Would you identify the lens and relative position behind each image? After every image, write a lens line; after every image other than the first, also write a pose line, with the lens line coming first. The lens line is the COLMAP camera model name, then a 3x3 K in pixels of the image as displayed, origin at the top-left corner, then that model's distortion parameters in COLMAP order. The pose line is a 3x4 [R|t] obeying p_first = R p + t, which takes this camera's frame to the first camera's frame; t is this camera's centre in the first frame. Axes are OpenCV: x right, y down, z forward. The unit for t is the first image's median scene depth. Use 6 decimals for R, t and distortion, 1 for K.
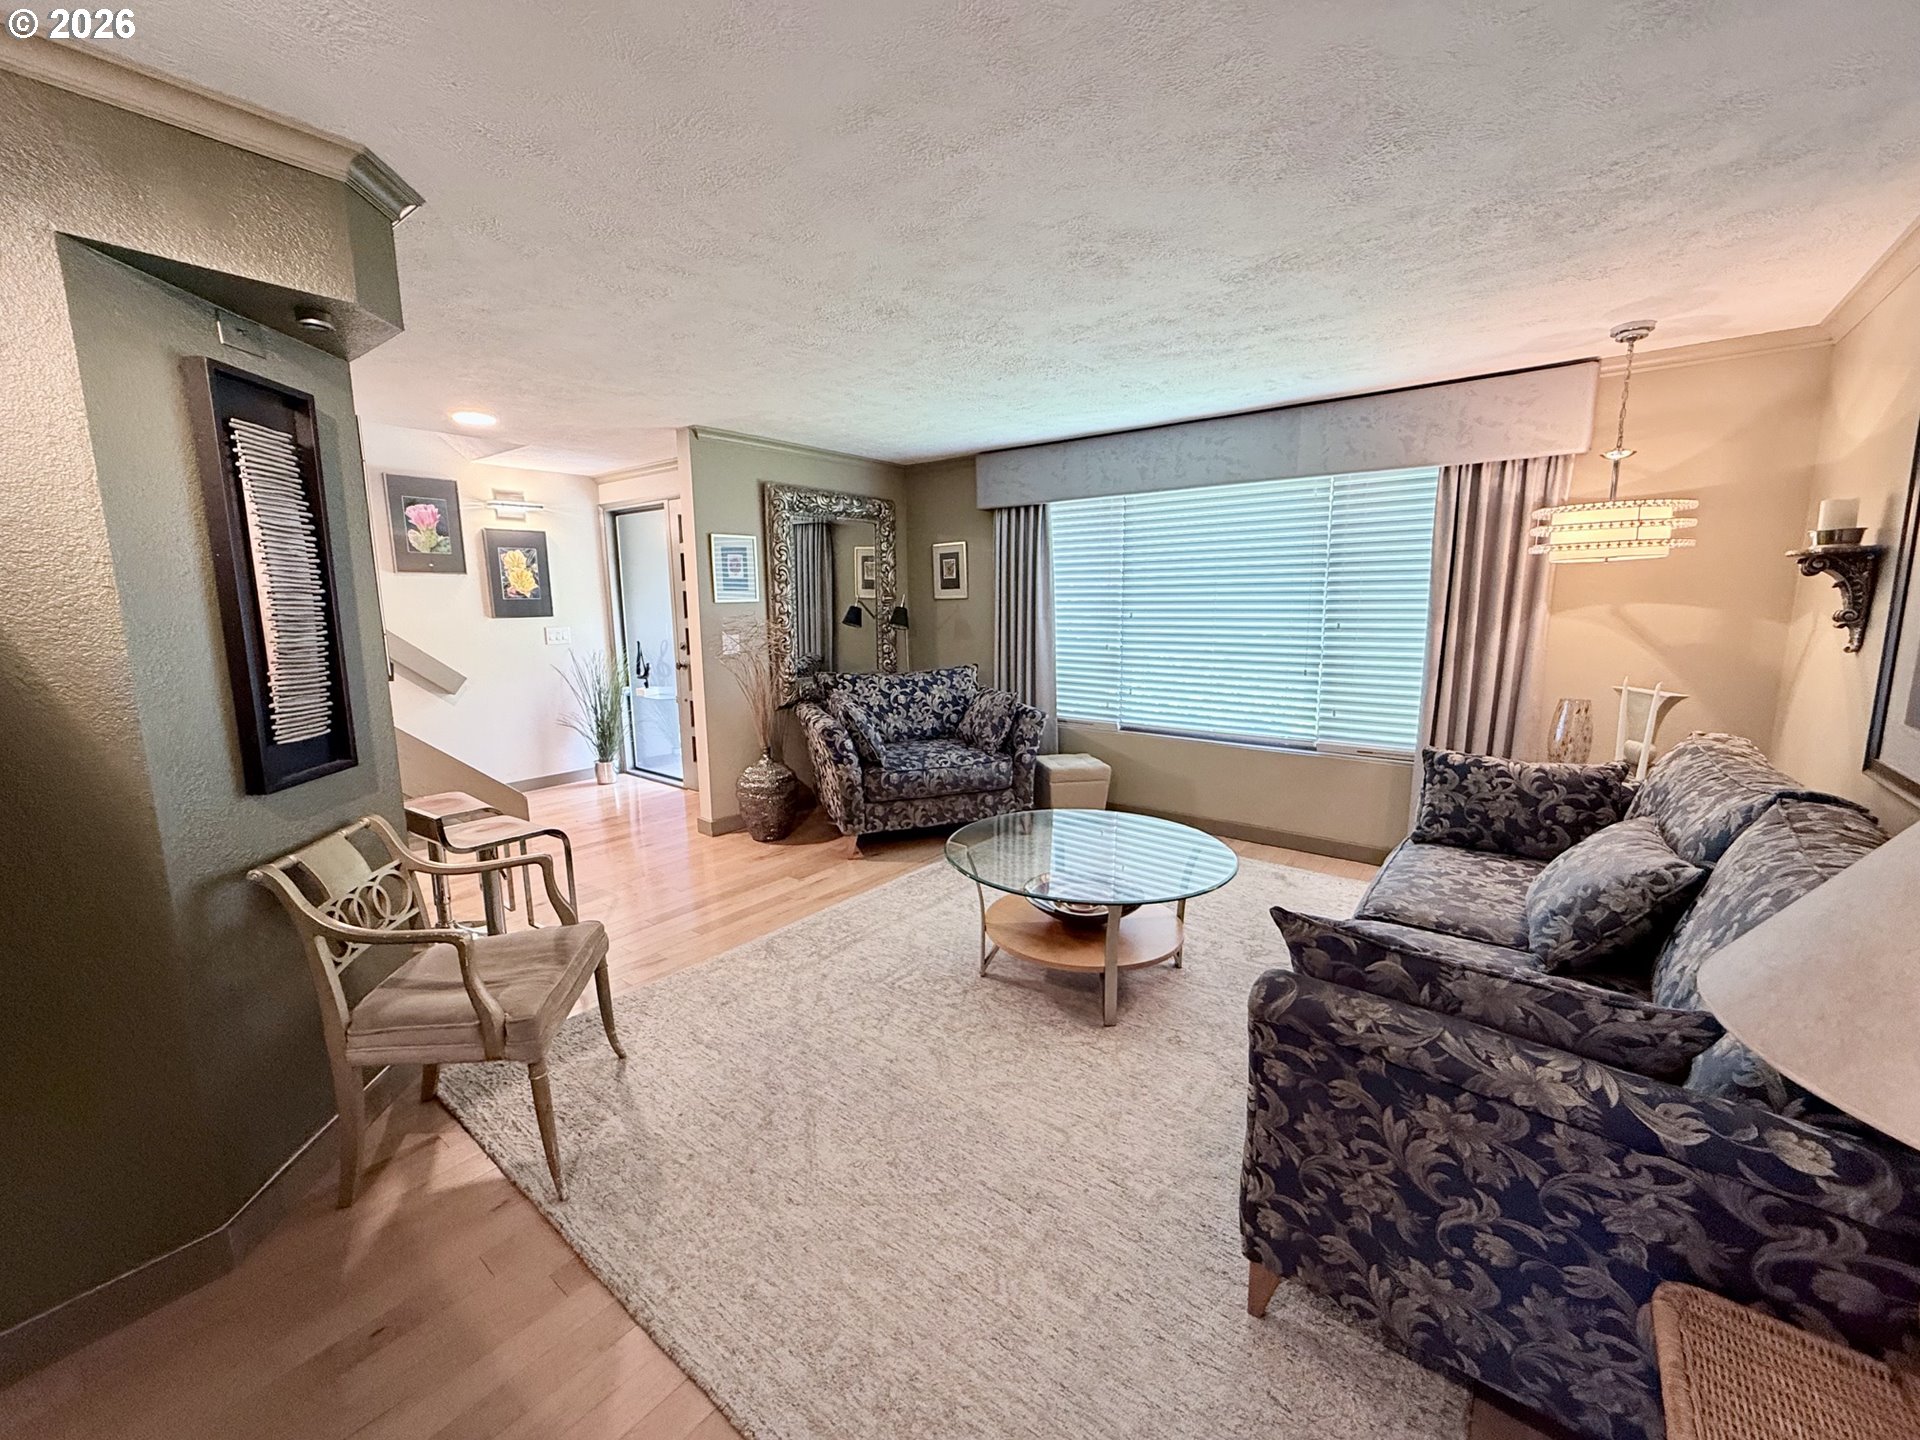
lens RADIAL K [[760.1, 0, 957.0], [0, 760.1, 722.4], [0, 0, 1]] dist [-0.001069, 0.000389]
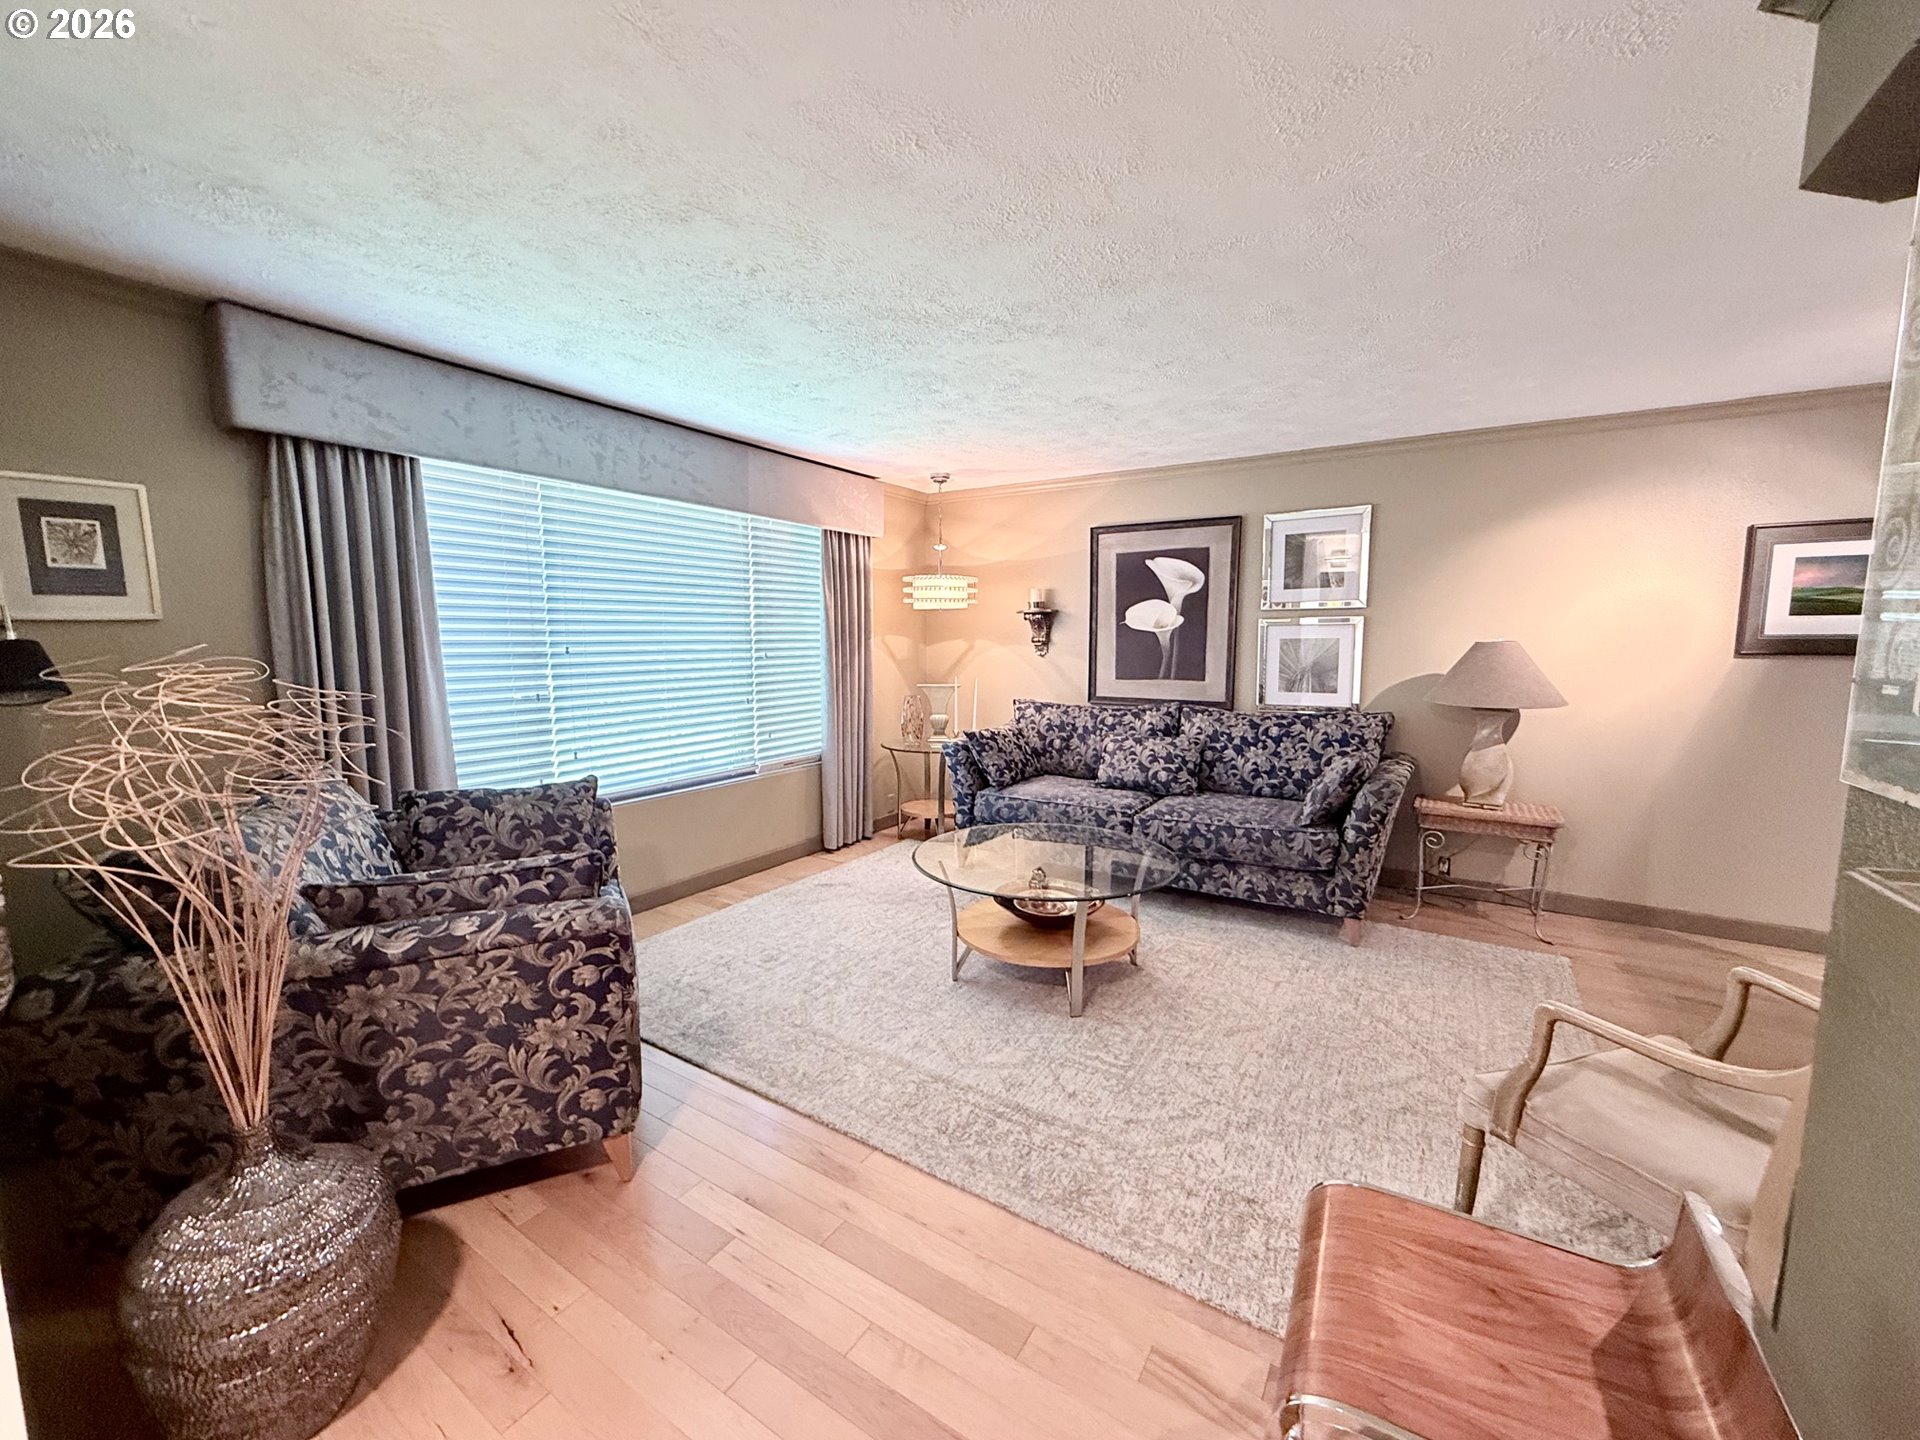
lens RADIAL K [[760.1, 0, 953.8], [0, 760.1, 718.3], [0, 0, 1]] dist [-0.001069, 0.000389]
pose [[-0.090991, -0.099957, 0.990823, -0.608234], [0.160957, 0.980392, 0.113686, -0.117236], [-0.982758, 0.169825, -0.073118, 0.822063]]
